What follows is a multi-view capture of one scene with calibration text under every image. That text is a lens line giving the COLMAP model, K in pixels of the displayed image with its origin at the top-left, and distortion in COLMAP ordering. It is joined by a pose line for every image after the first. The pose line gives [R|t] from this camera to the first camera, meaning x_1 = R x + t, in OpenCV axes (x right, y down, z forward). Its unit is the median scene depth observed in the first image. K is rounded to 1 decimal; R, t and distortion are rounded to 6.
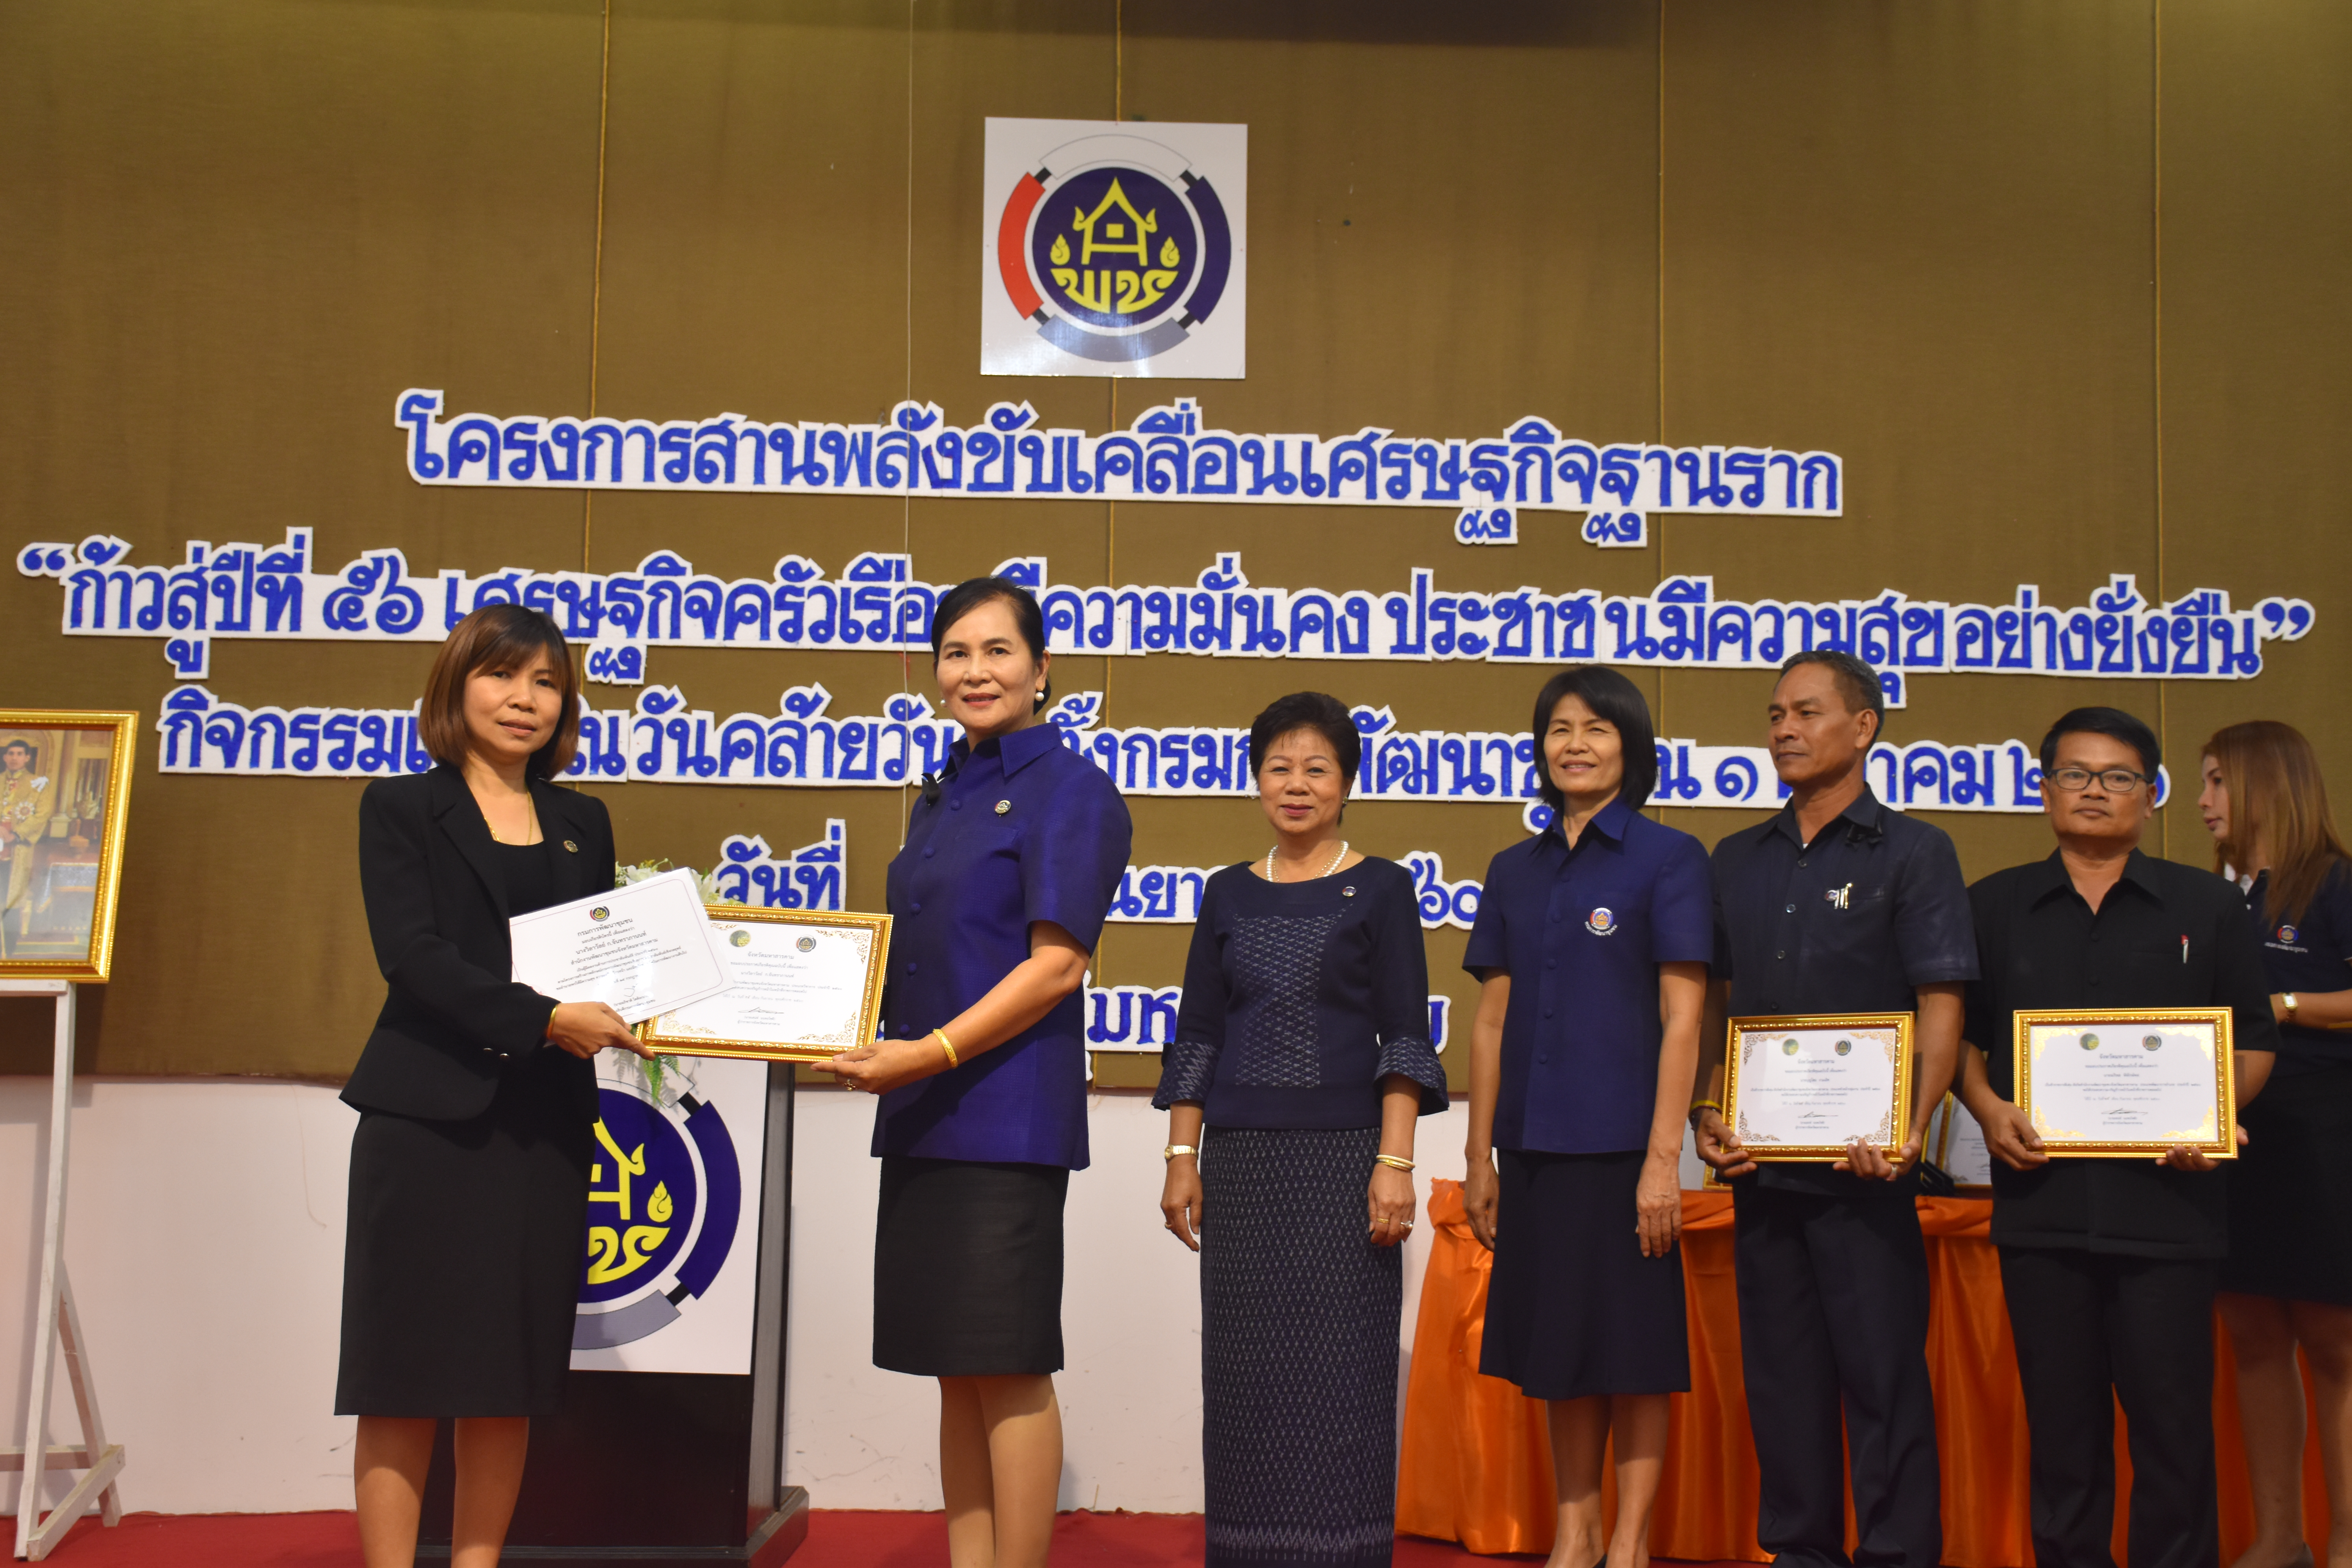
lens RADIAL K [[2997.1, 0, 1169.1], [0, 2997.1, 790.4], [0, 0, 1]] dist [0.058860, 0.367998]
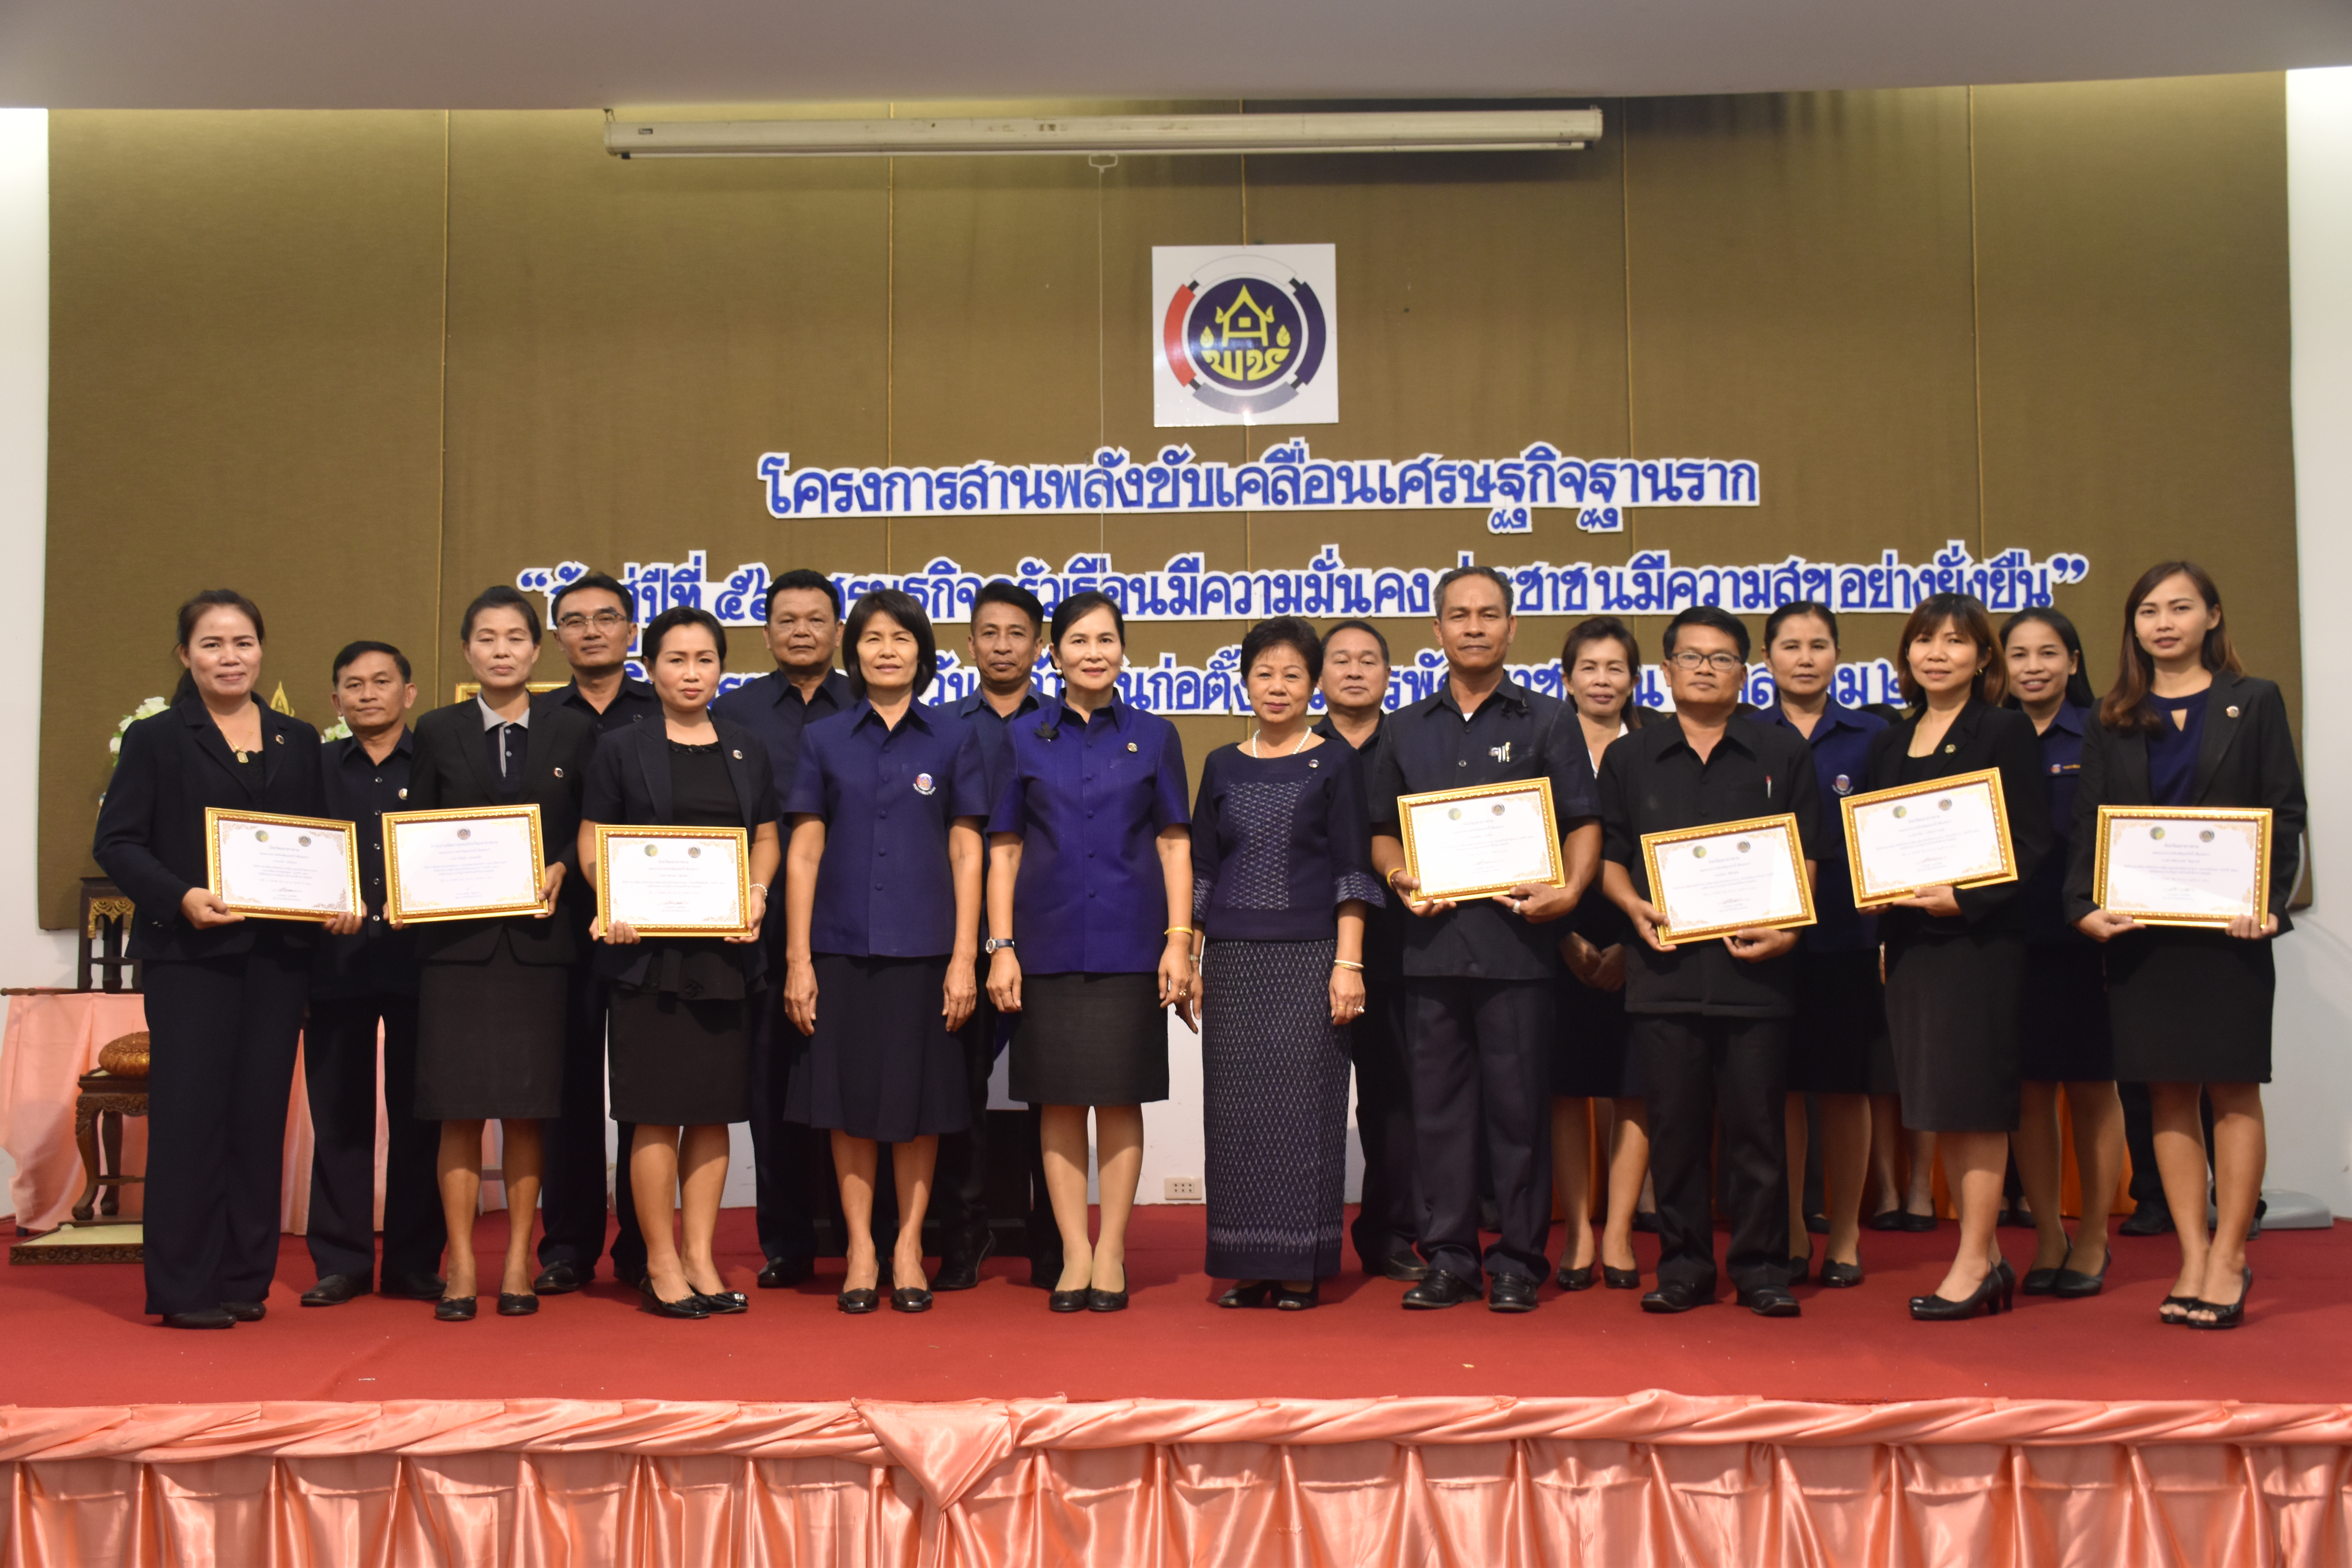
lens RADIAL K [[2434.5, 0, 1176.0], [0, 2434.5, 784.0], [0, 0, 1]] dist [-0.030606, 0.186008]
pose [[0.998137, -0.027929, -0.054242, 0.006153], [0.030621, 0.998307, 0.049448, -0.024726], [0.052770, -0.051017, 0.997303, -0.173269]]
